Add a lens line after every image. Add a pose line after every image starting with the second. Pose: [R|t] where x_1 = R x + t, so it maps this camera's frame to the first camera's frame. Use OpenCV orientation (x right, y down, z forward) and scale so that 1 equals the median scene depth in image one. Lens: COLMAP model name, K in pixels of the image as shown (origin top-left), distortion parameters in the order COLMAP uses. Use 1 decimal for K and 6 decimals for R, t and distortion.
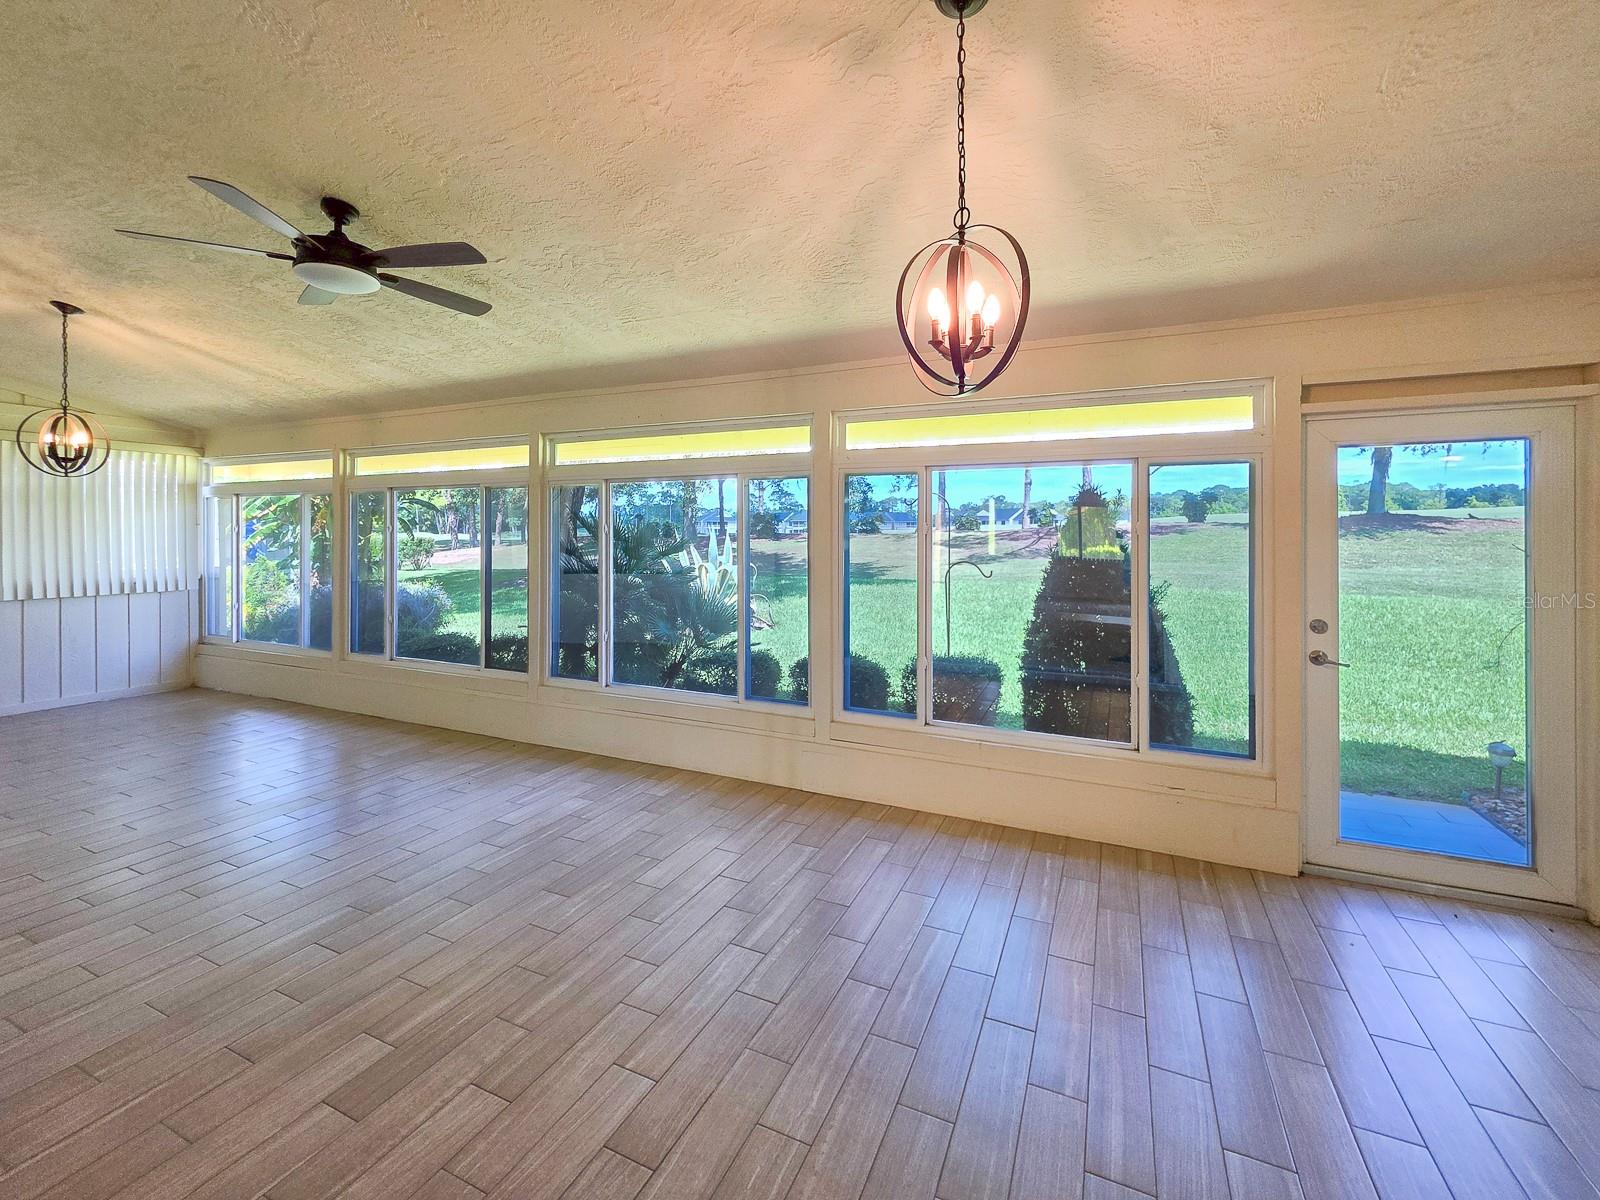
lens RADIAL K [[656.9, 0, 798.0], [0, 656.9, 529.6], [0, 0, 1]] dist [-0.001773, -0.000201]
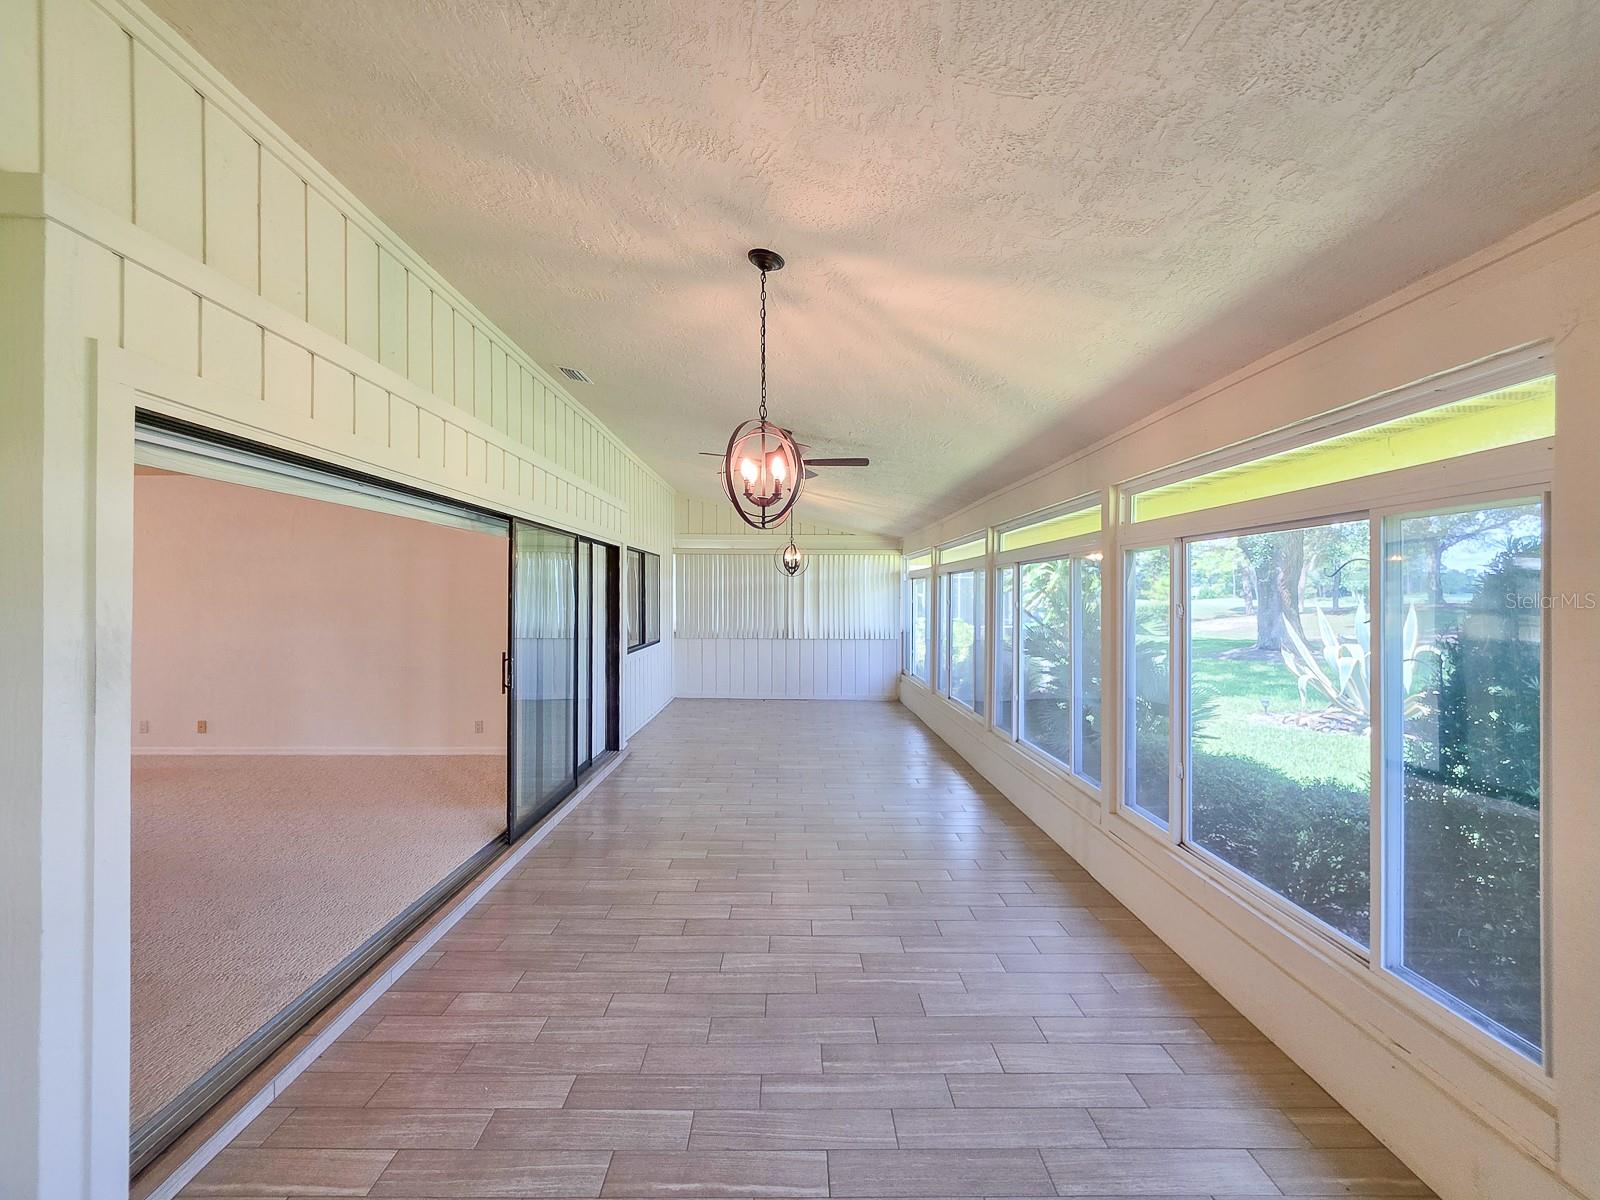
lens RADIAL K [[638.5, 0, 791.4], [0, 638.5, 574.0], [0, 0, 1]] dist [0.001112, 0.000130]
pose [[0.437719, -0.035232, -0.898421, 0.653648], [0.004632, 0.999307, -0.036932, -0.018346], [0.899100, 0.012004, 0.437579, 0.165650]]
